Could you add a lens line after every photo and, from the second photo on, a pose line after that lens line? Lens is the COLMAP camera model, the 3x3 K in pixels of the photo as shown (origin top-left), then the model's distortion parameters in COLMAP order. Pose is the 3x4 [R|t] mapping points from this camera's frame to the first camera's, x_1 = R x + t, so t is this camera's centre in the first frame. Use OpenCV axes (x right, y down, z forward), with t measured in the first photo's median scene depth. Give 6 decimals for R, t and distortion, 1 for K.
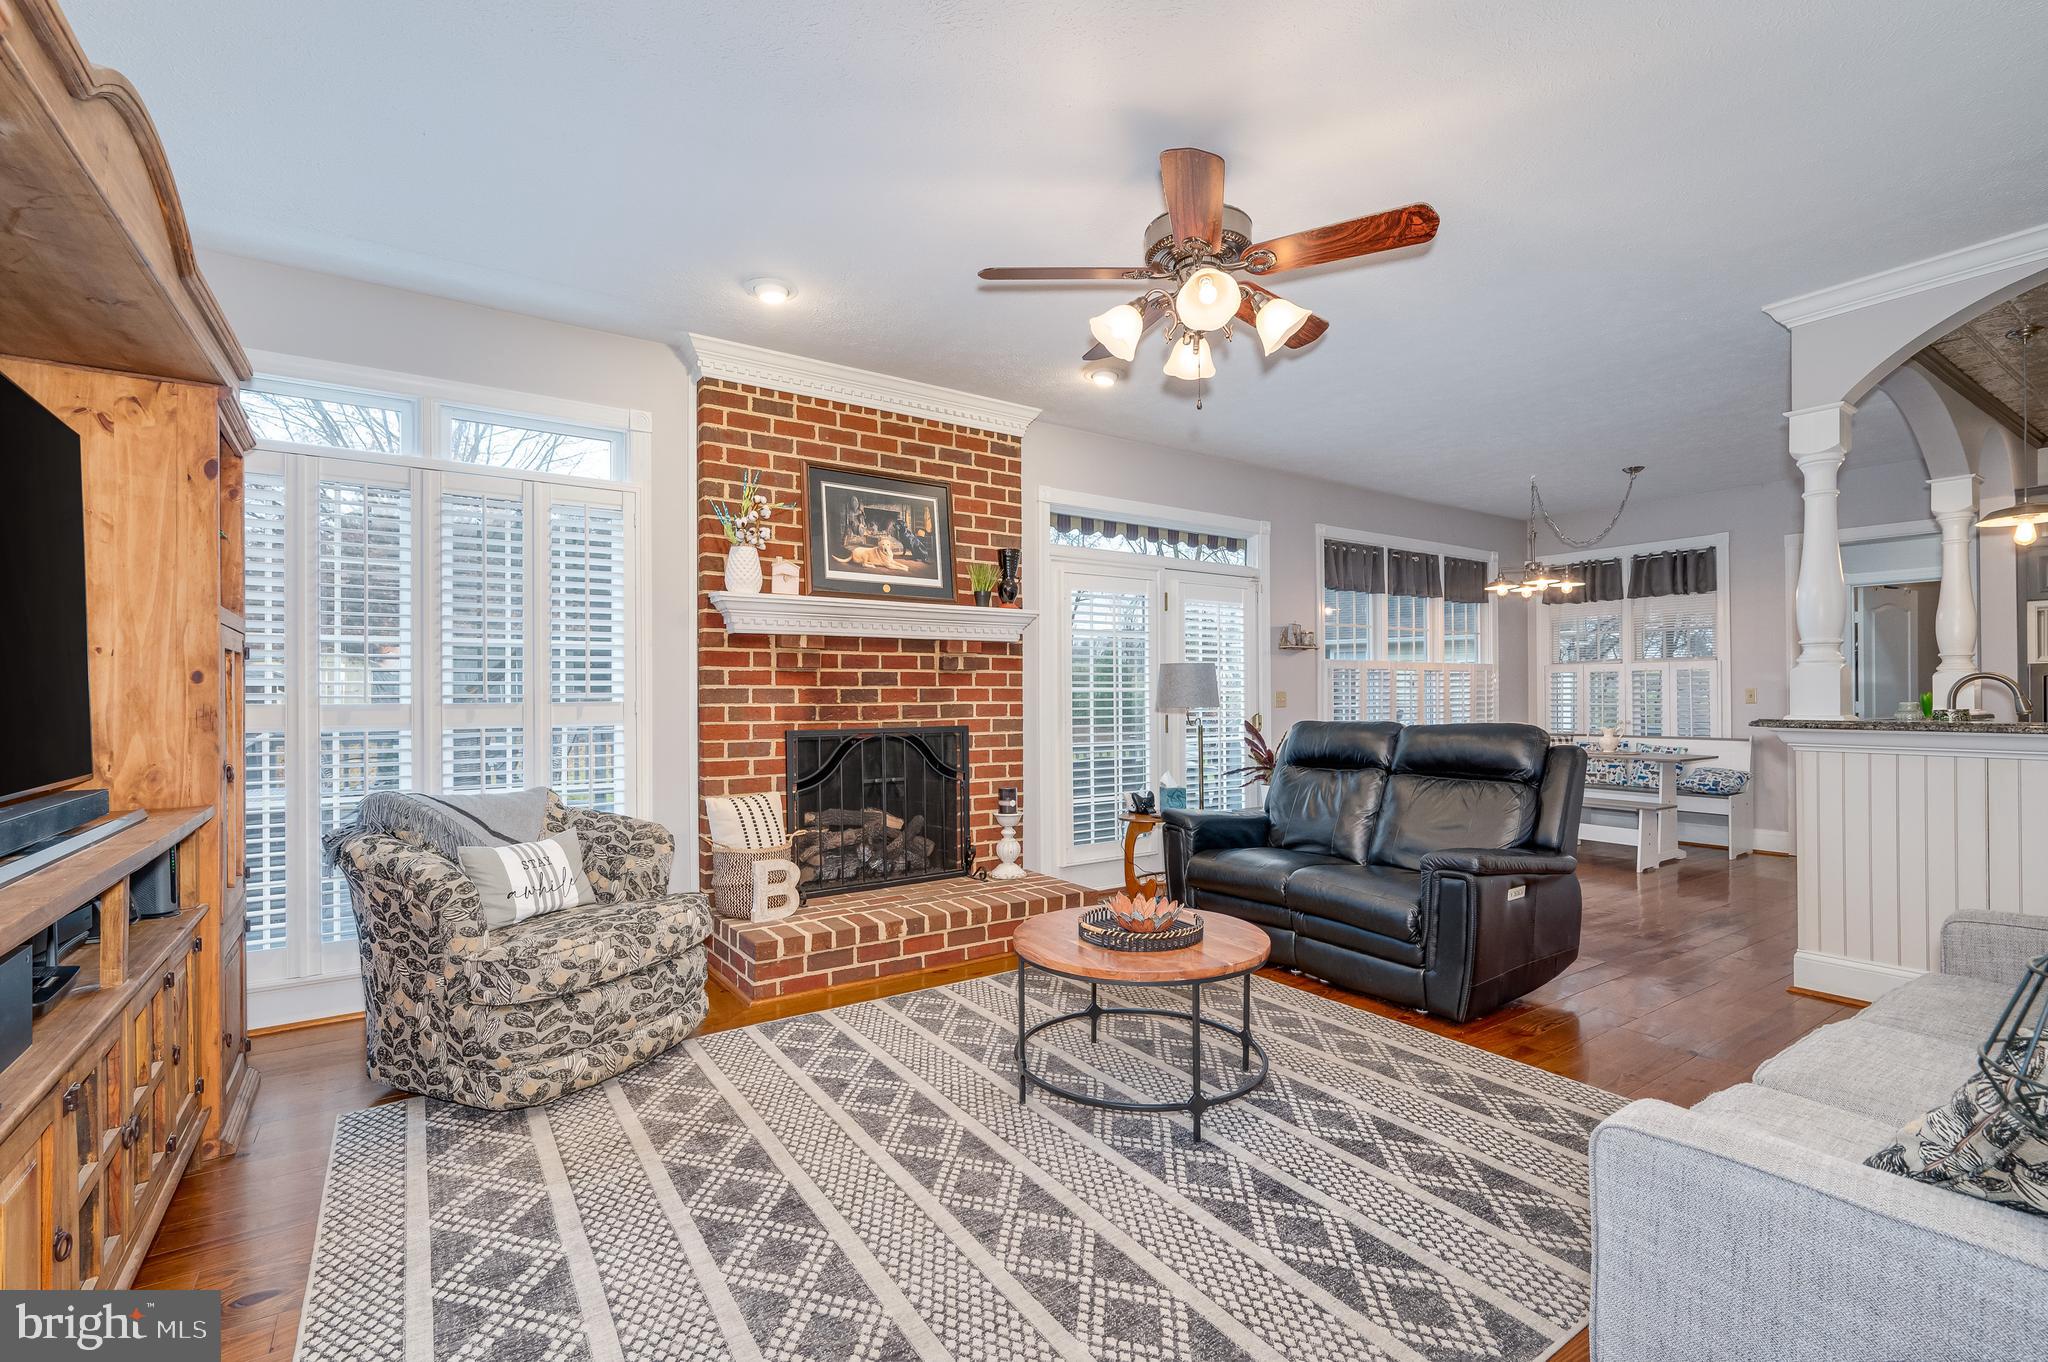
lens RADIAL K [[894.6, 0, 1022.0], [0, 894.6, 692.6], [0, 0, 1]] dist [0.000674, 0.000132]
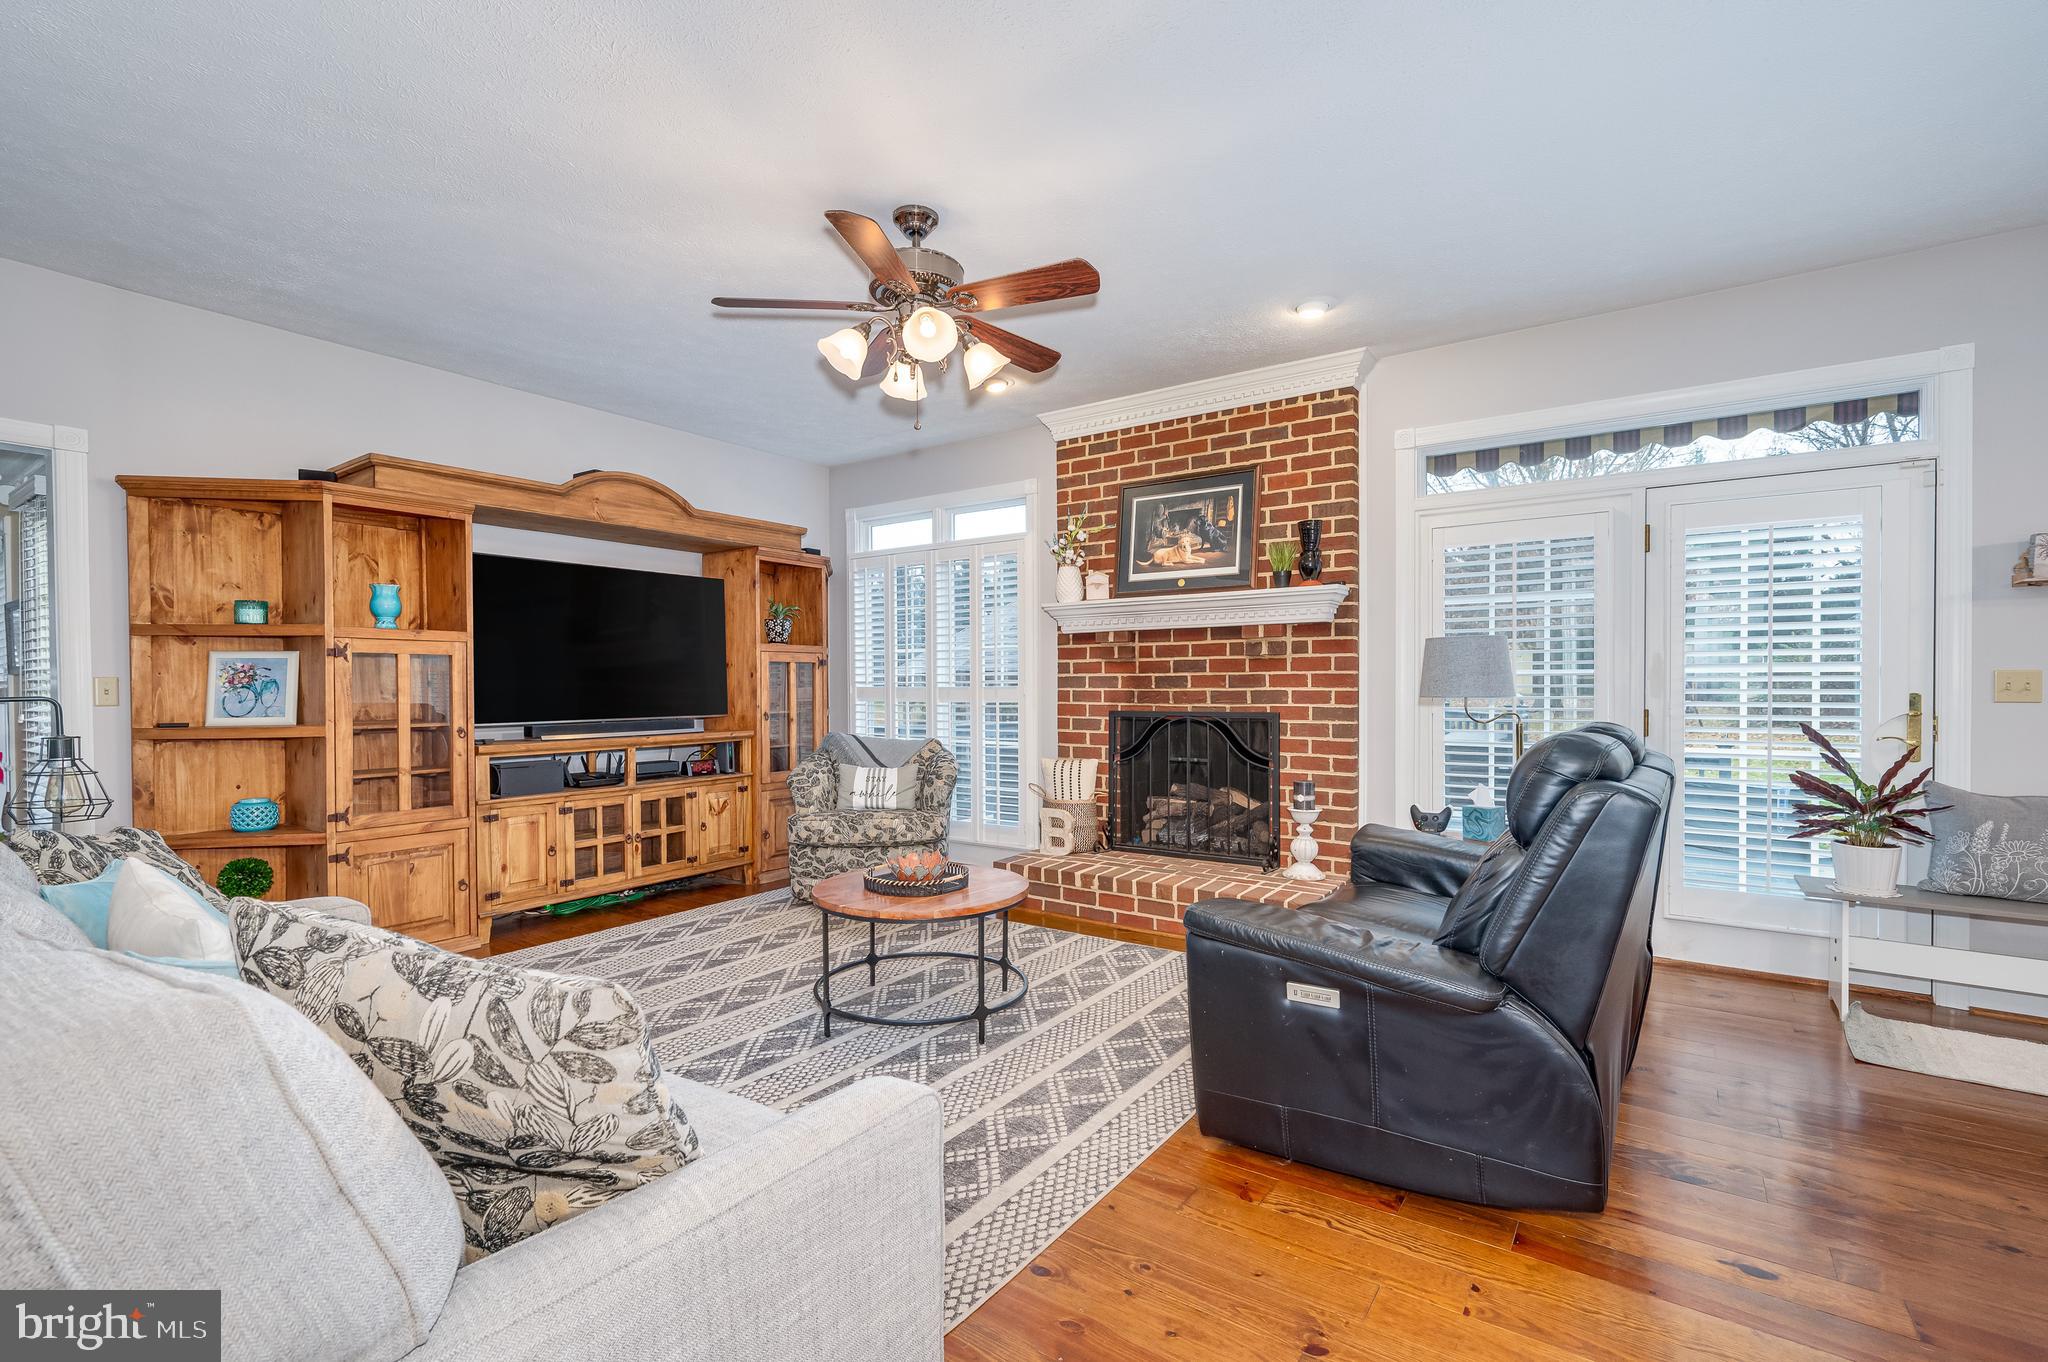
lens RADIAL K [[895.6, 0, 1040.4], [0, 895.6, 692.9], [0, 0, 1]] dist [0.001825, 0.000244]
pose [[0.368264, 0.011343, -0.929652, 0.781451], [0.006331, 0.999872, 0.014708, -0.000005], [0.929700, -0.011302, 0.368145, 0.431998]]
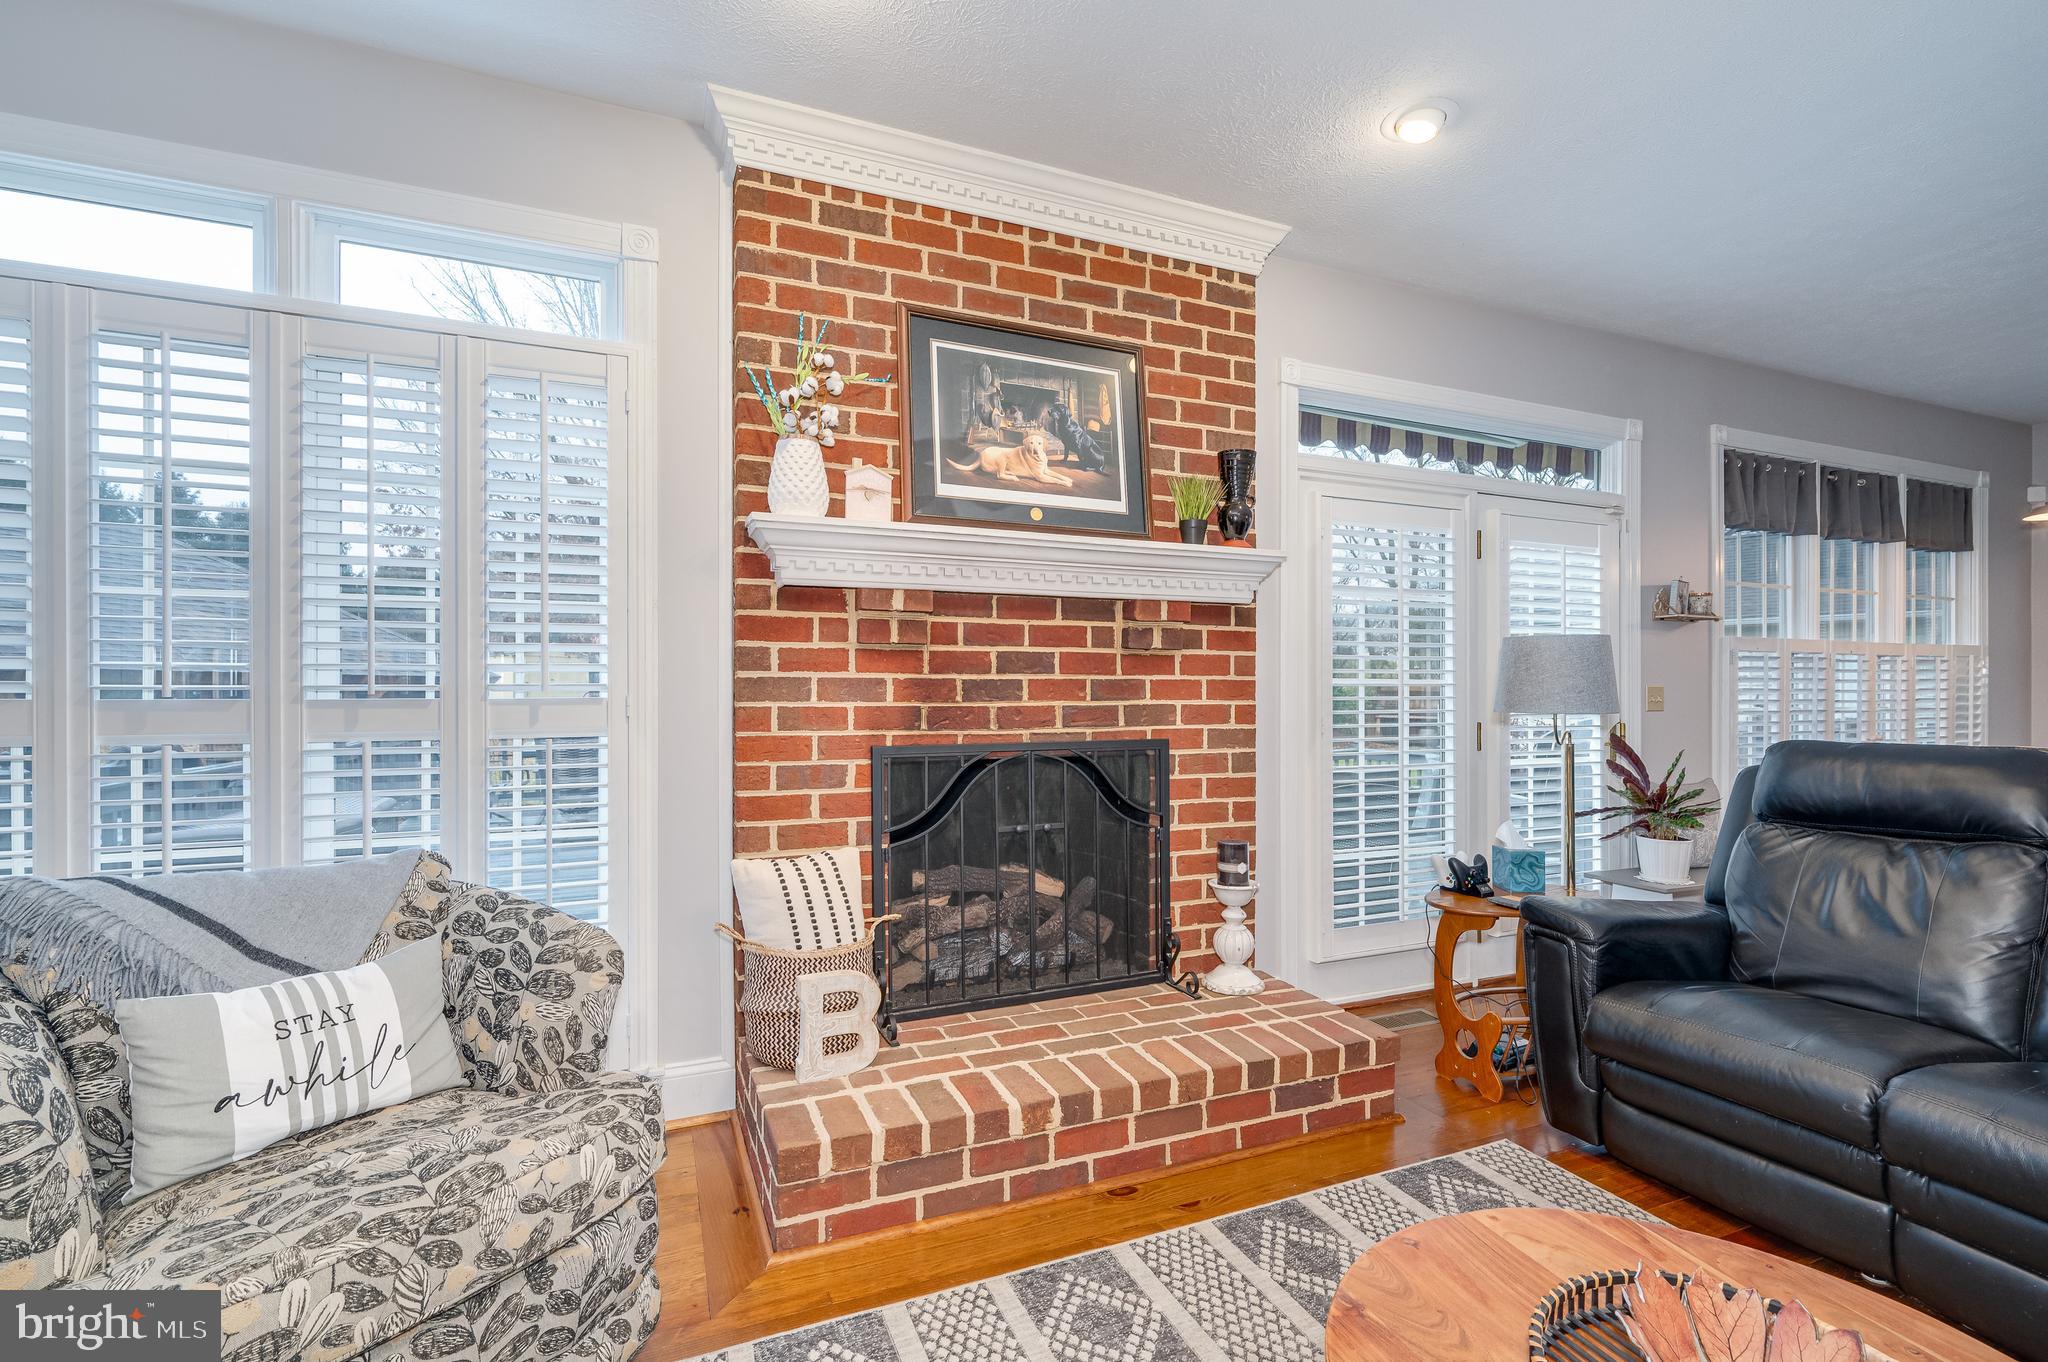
lens RADIAL K [[913.6, 0, 1021.4], [0, 913.6, 693.5], [0, 0, 1]] dist [0.000645, 0.000188]
pose [[0.980127, 0.005858, -0.198284, -0.036519], [-0.004474, 0.999962, 0.007428, 0.001175], [0.198320, -0.006393, 0.980116, 0.379965]]
